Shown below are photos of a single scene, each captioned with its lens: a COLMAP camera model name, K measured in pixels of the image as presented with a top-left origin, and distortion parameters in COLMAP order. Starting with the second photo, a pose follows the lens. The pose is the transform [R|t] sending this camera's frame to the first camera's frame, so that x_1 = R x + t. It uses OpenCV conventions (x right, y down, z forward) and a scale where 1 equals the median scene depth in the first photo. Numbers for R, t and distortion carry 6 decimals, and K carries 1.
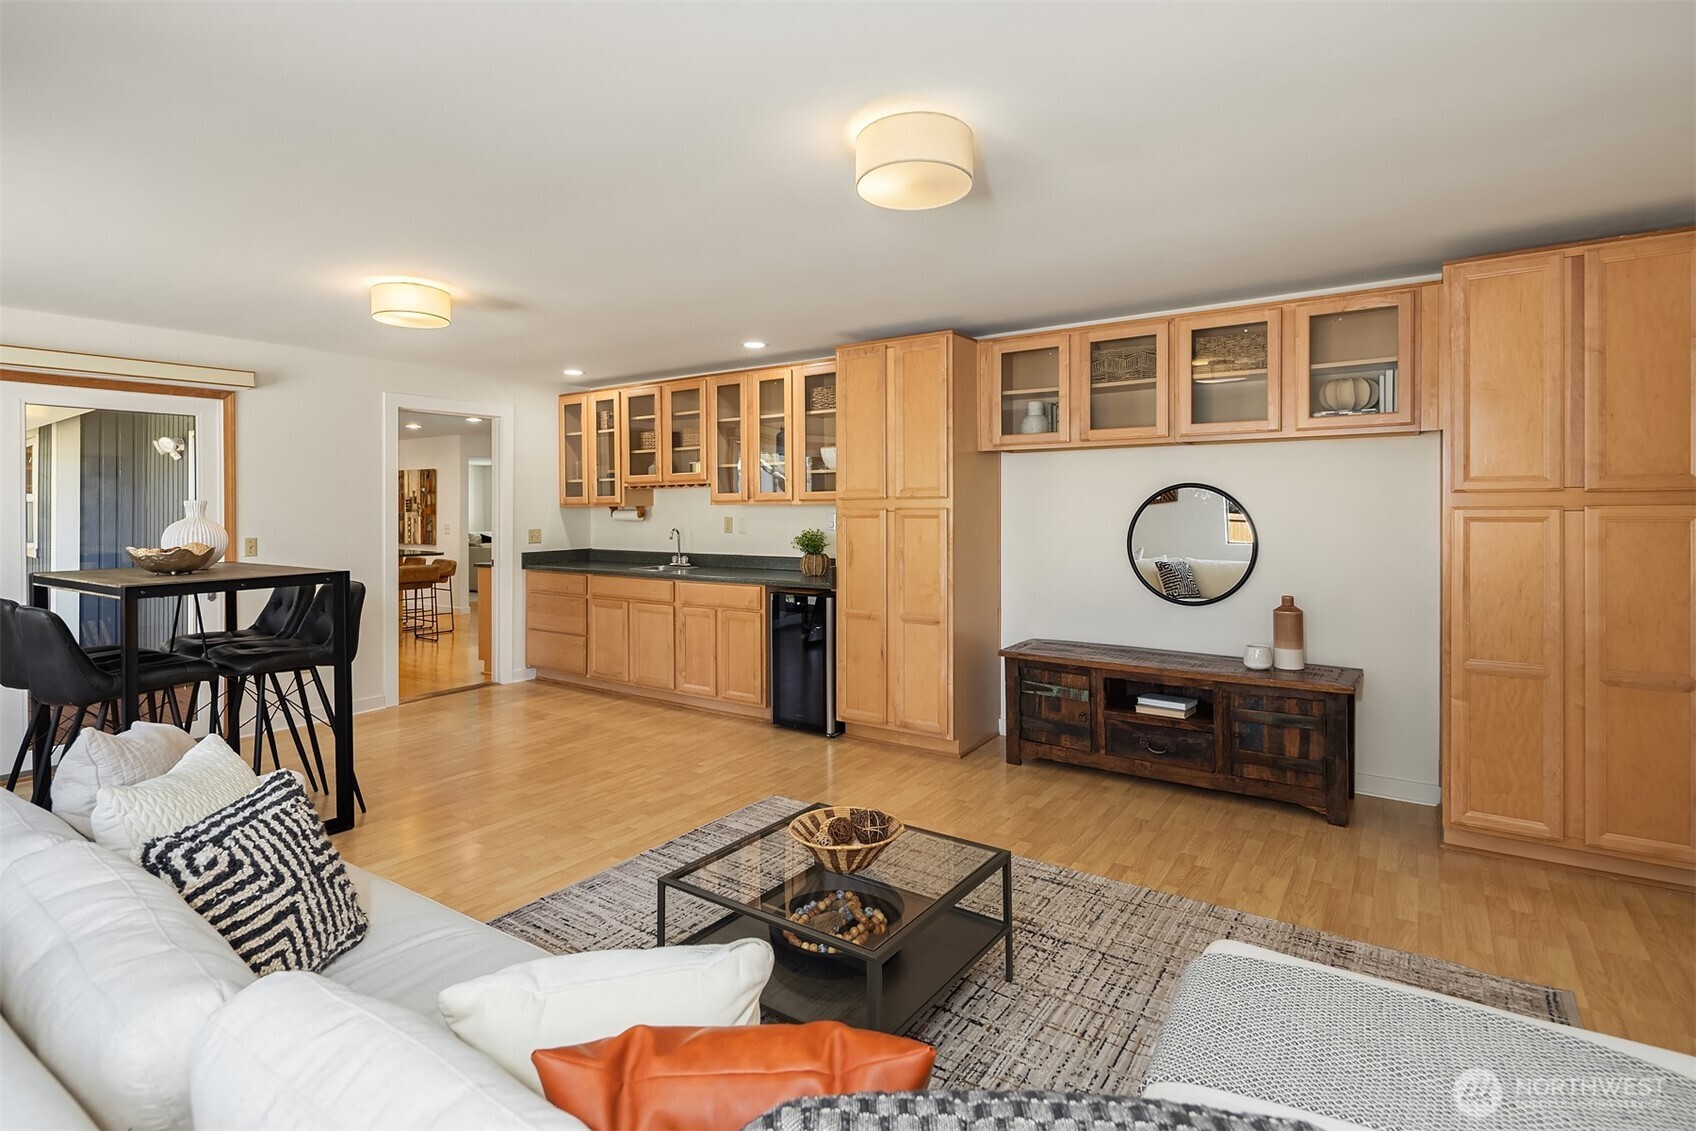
lens RADIAL K [[821.8, 0, 855.0], [0, 821.8, 522.2], [0, 0, 1]] dist [0.009158, -0.004562]
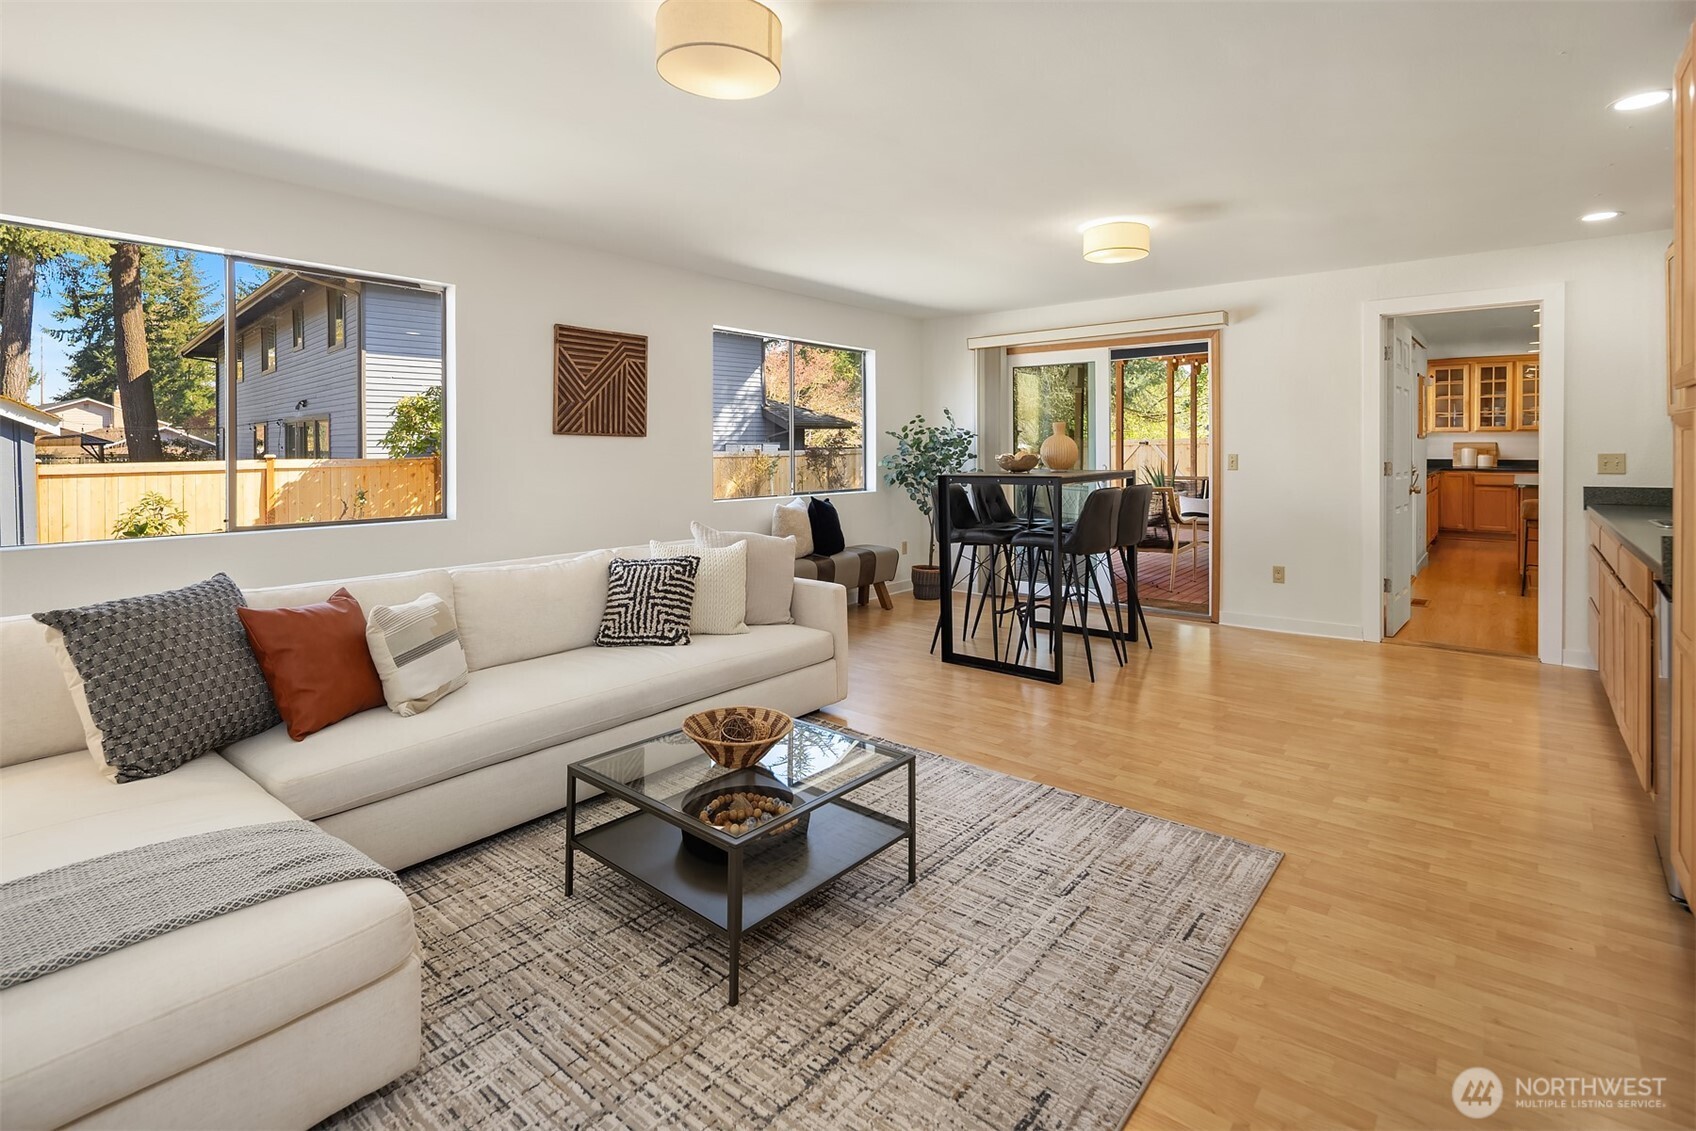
lens RADIAL K [[821.8, 0, 842.0], [0, 821.8, 462.0], [0, 0, 1]] dist [0.009158, -0.004562]
pose [[-0.088667, 0.026854, -0.995699, 0.554392], [-0.013075, 0.999519, 0.028121, 0.006528], [0.995975, 0.015512, -0.088274, 0.677870]]
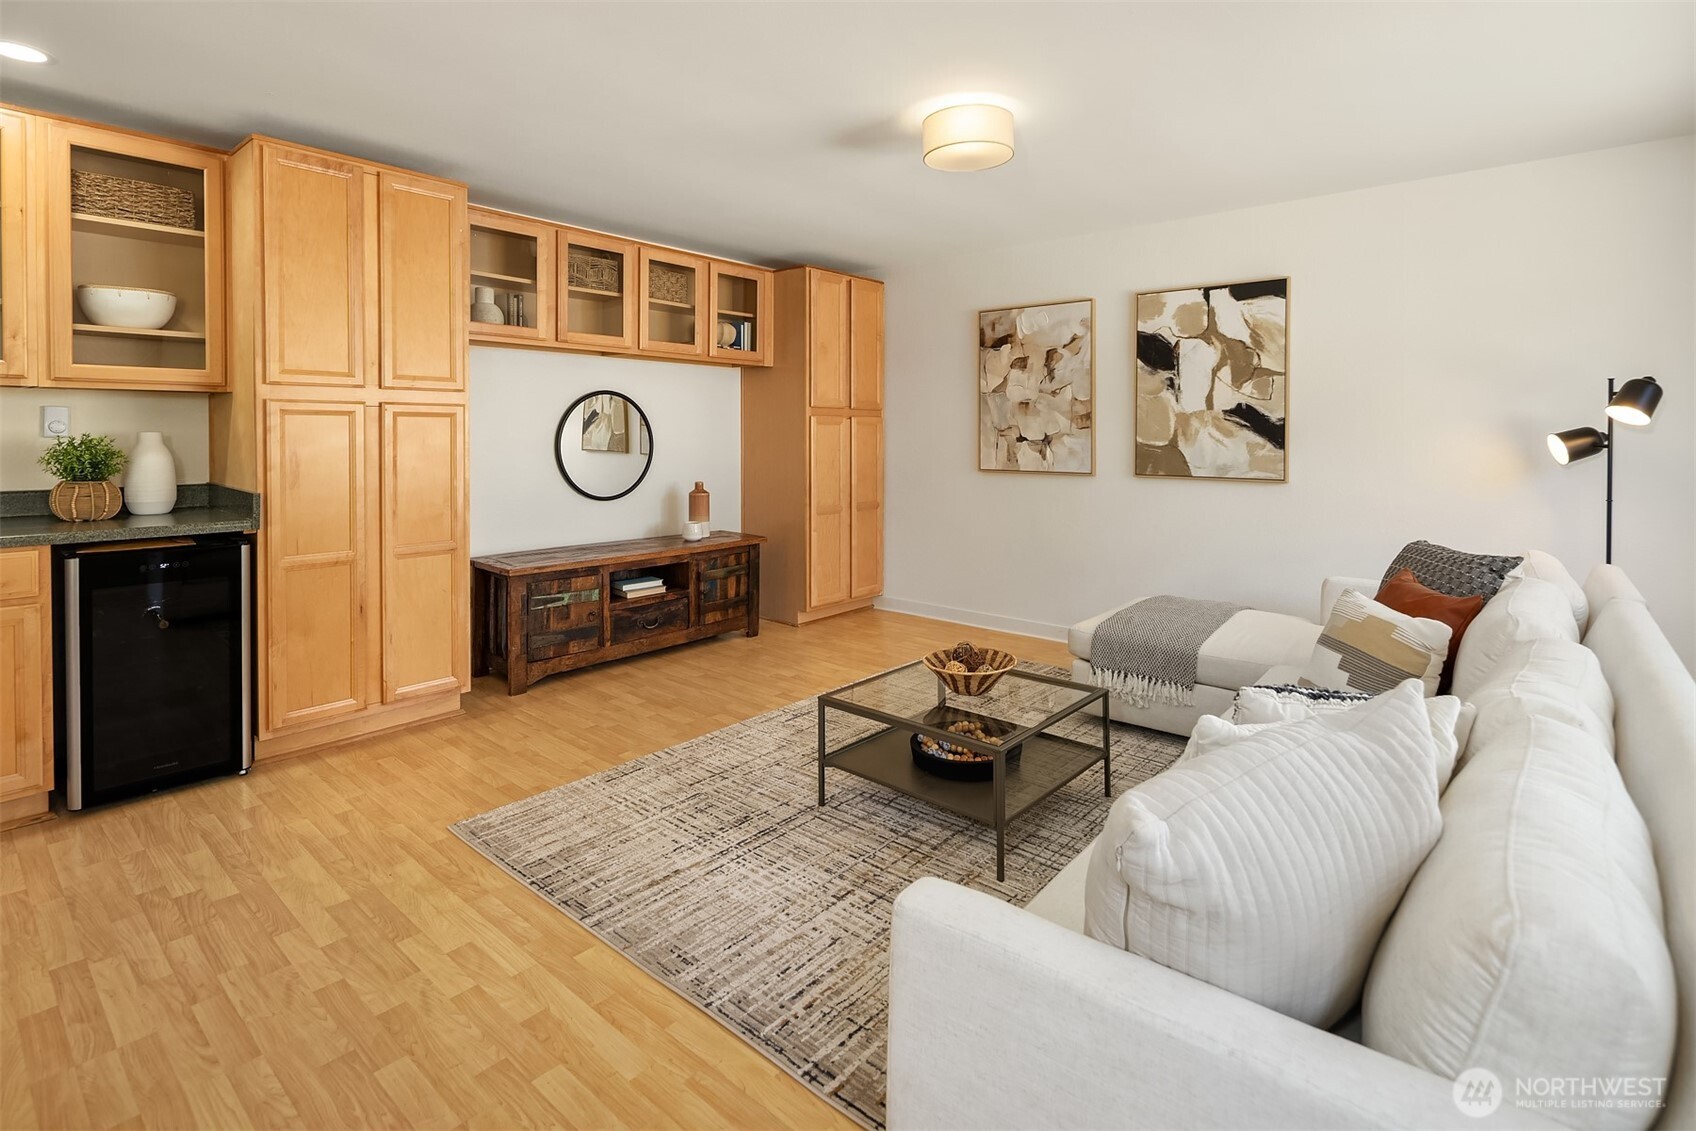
lens RADIAL K [[821.8, 0, 844.6], [0, 821.8, 441.4], [0, 0, 1]] dist [0.009158, -0.004562]
pose [[0.115224, -0.006734, 0.993317, -0.696550], [0.010254, 0.999932, 0.005590, 0.019701], [-0.993287, 0.009541, 0.115285, 0.580732]]
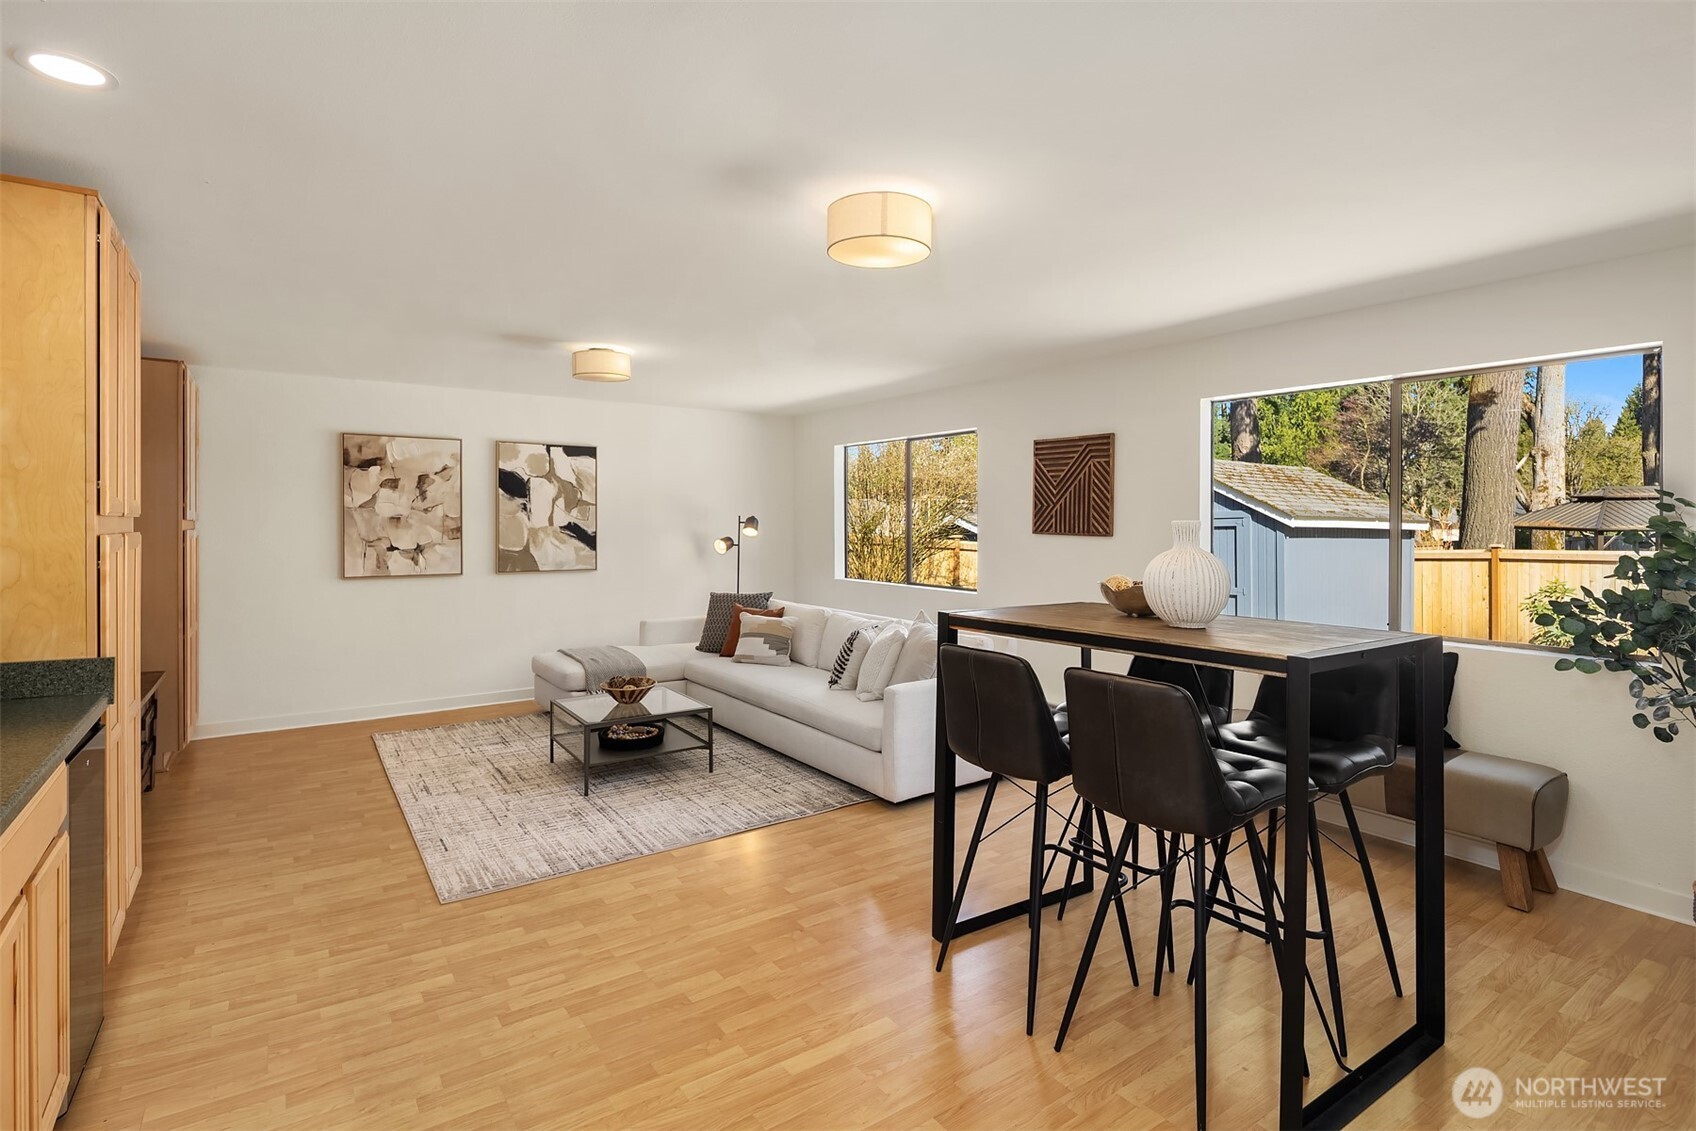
lens RADIAL K [[821.8, 0, 850.5], [0, 821.8, 545.2], [0, 0, 1]] dist [0.009158, -0.004562]
pose [[-0.934825, -0.006308, 0.355053, -0.704689], [0.008095, 0.999204, 0.039066, -0.029757], [-0.355017, 0.039394, -0.934030, 1.516309]]
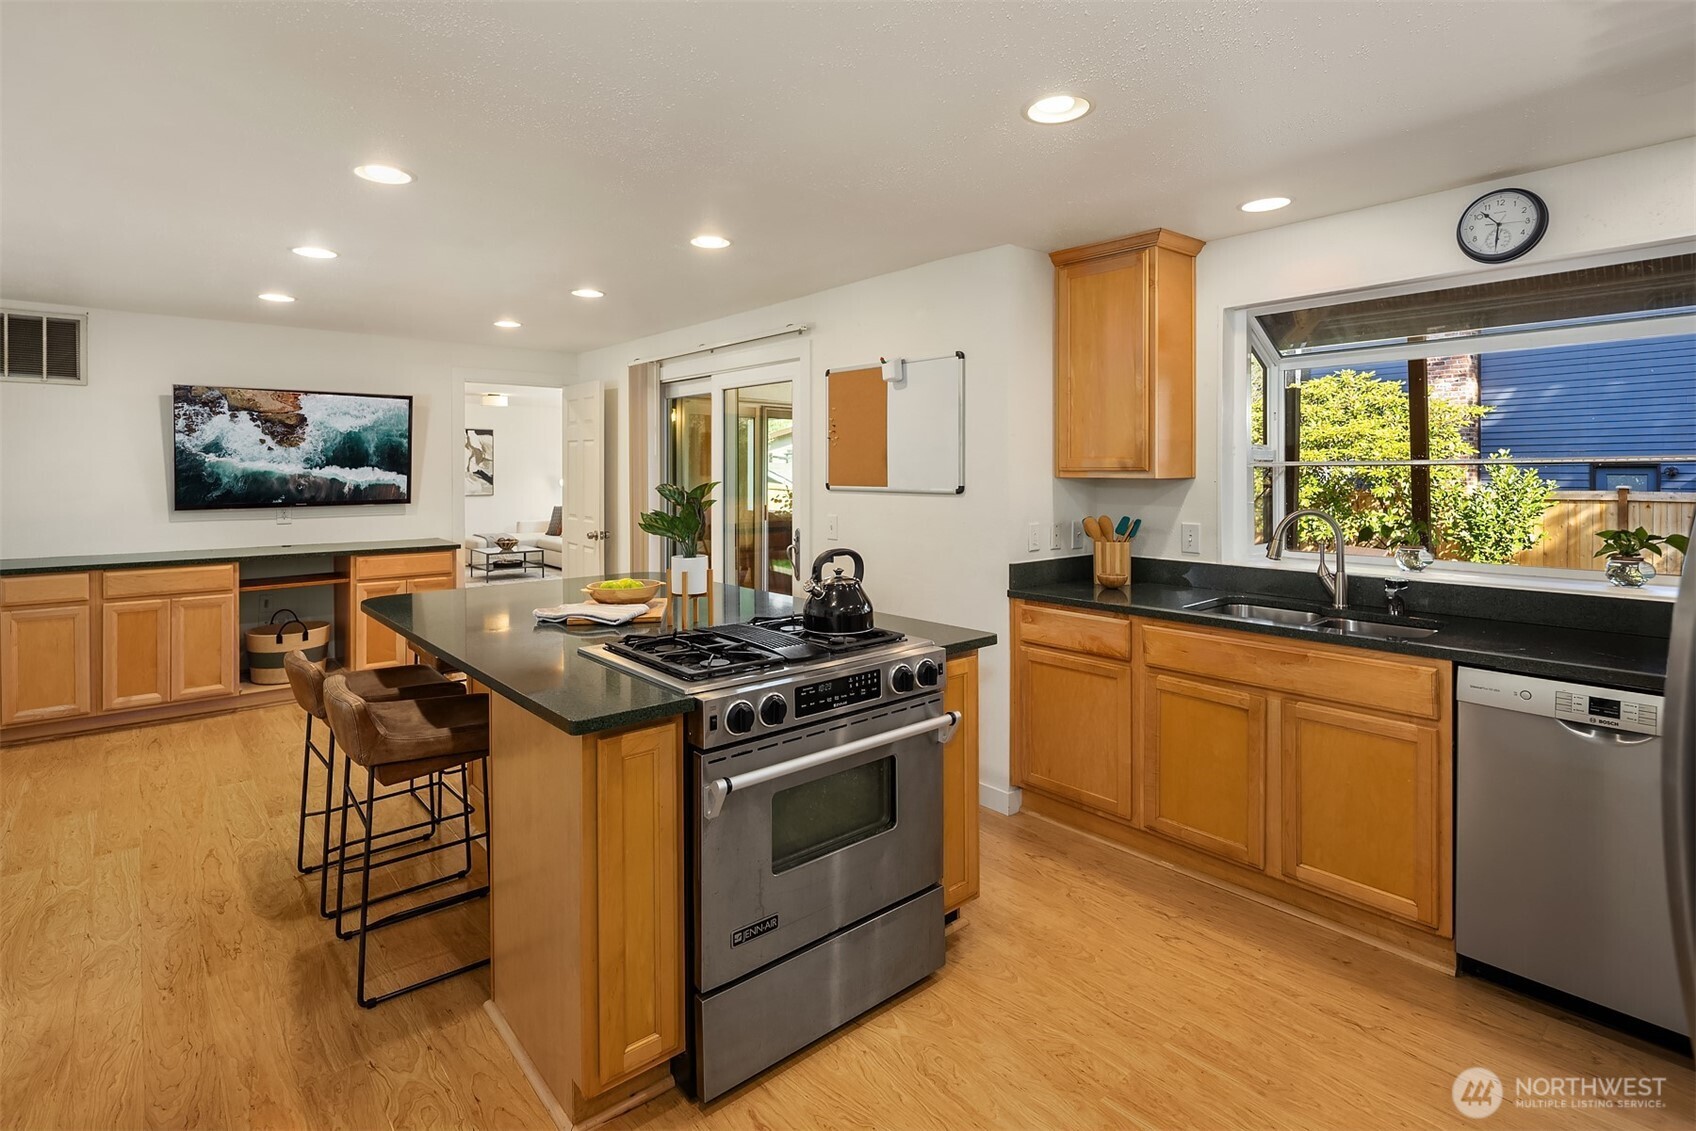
lens RADIAL K [[821.8, 0, 859.6], [0, 821.8, 480.8], [0, 0, 1]] dist [0.009158, -0.004562]
pose [[-0.968496, -0.000543, 0.249028, -1.728161], [0.006791, 0.999568, 0.028589, -0.053492], [-0.248936, 0.029380, -0.968074, 2.785616]]
